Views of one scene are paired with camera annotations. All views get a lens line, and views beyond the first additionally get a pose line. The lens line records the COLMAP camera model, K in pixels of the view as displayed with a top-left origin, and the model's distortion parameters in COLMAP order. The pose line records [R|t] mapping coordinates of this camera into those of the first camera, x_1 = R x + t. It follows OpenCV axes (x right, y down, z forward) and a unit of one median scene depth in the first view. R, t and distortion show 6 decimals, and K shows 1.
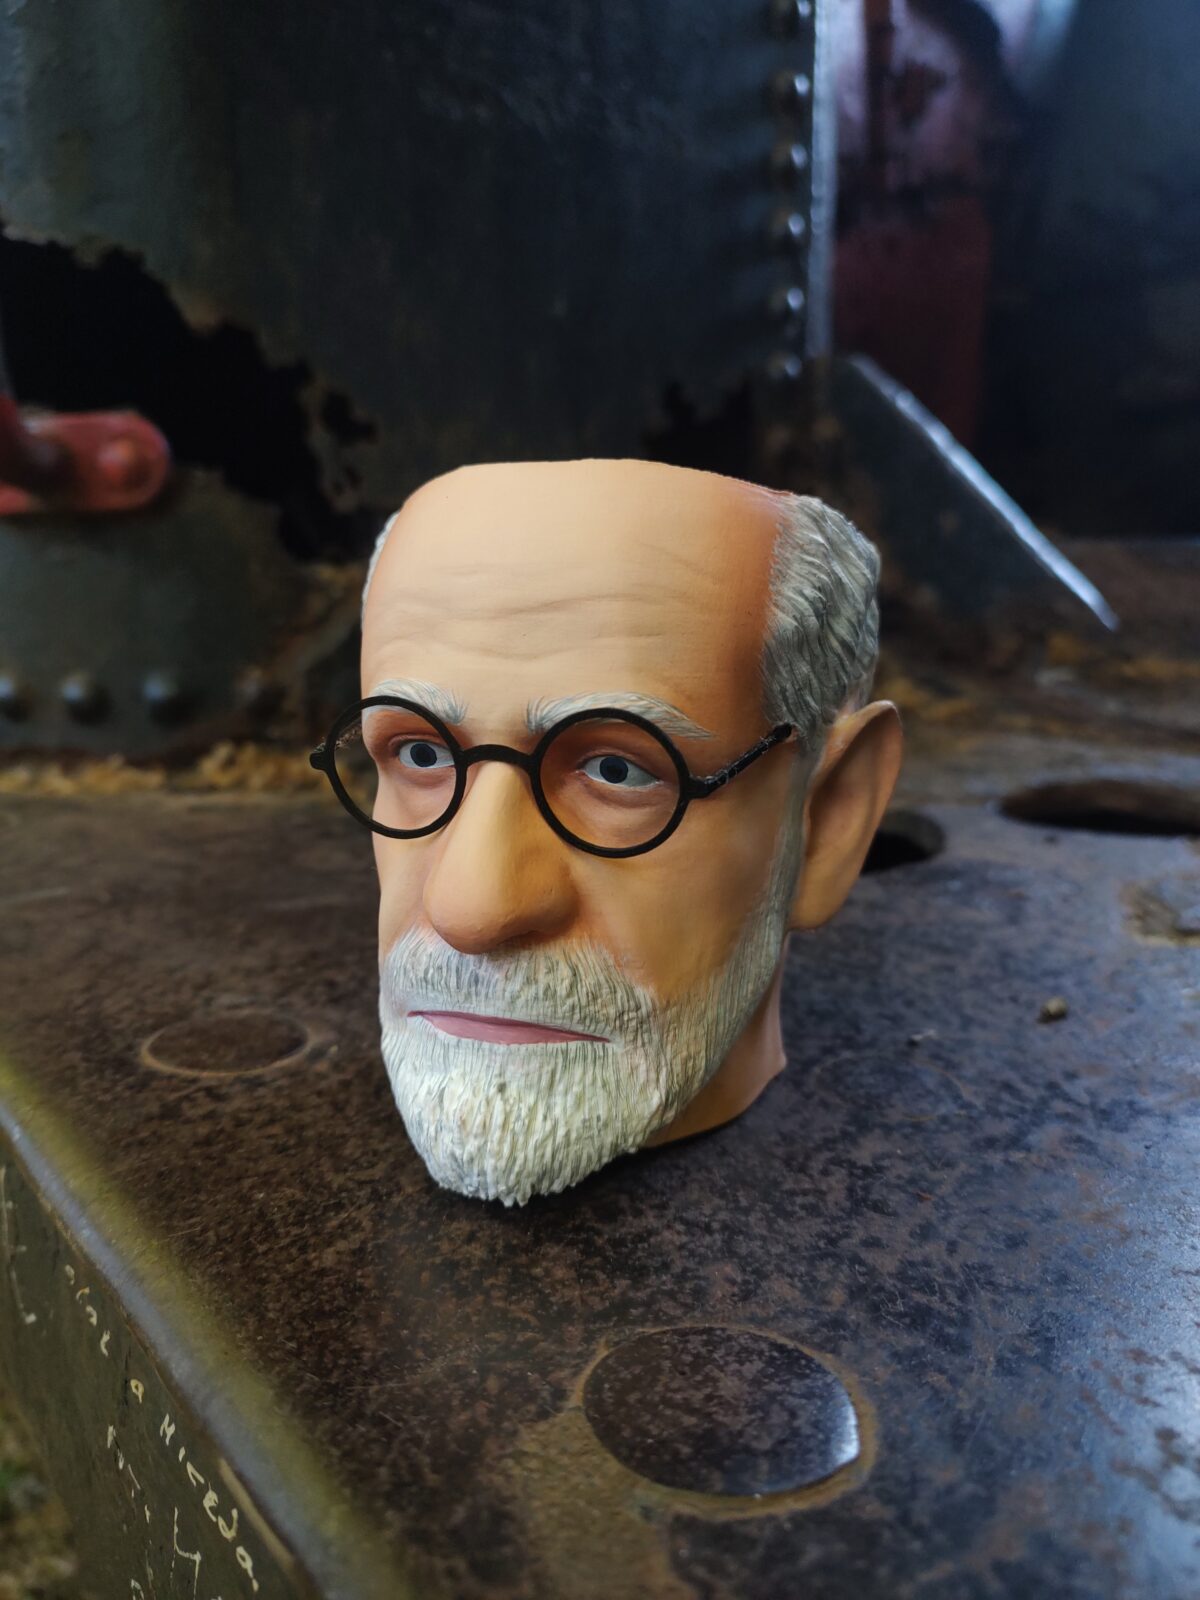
lens RADIAL K [[1204.6, 0, 621.6], [0, 1204.6, 784.0], [0, 0, 1]] dist [-0.029847, -0.010991]
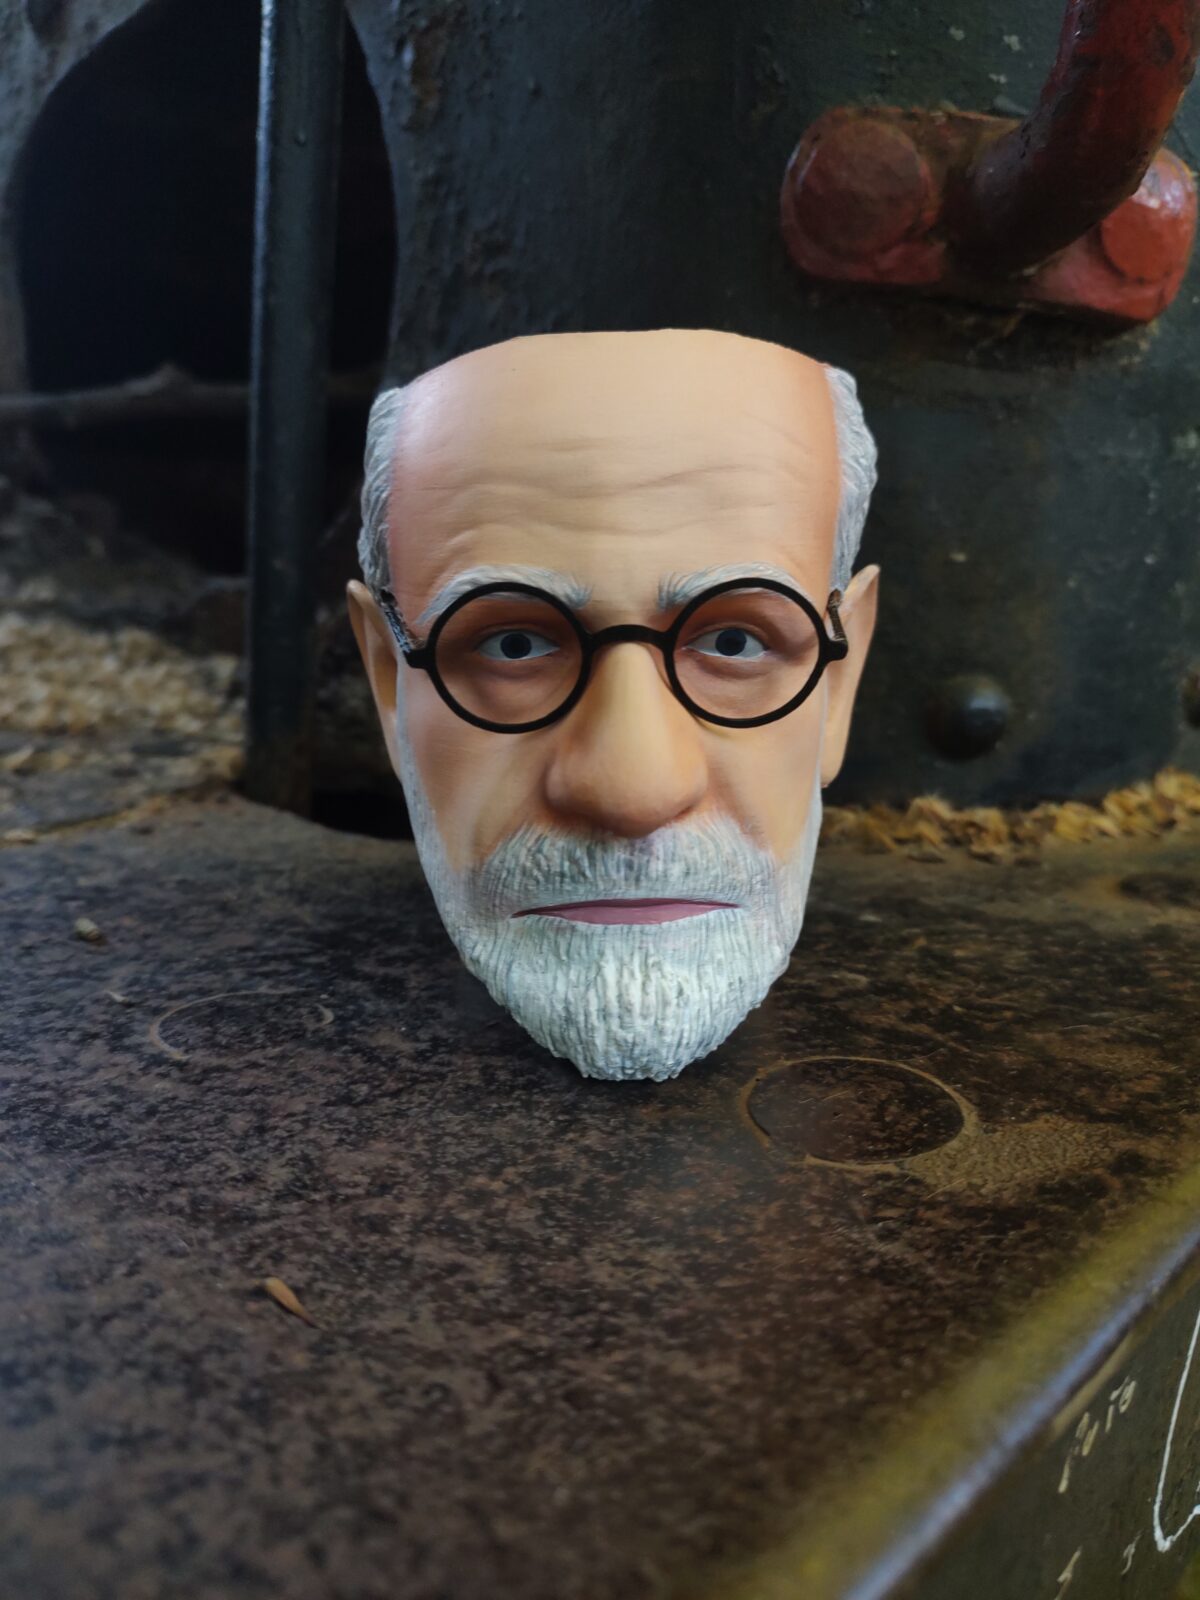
lens RADIAL K [[1204.6, 0, 604.7], [0, 1204.6, 813.4], [0, 0, 1]] dist [-0.029847, -0.010991]
pose [[0.936568, -0.125372, 0.327295, -0.447257], [0.092381, 0.989115, 0.114532, 0.004737], [-0.338091, -0.077032, 0.937955, 0.070629]]
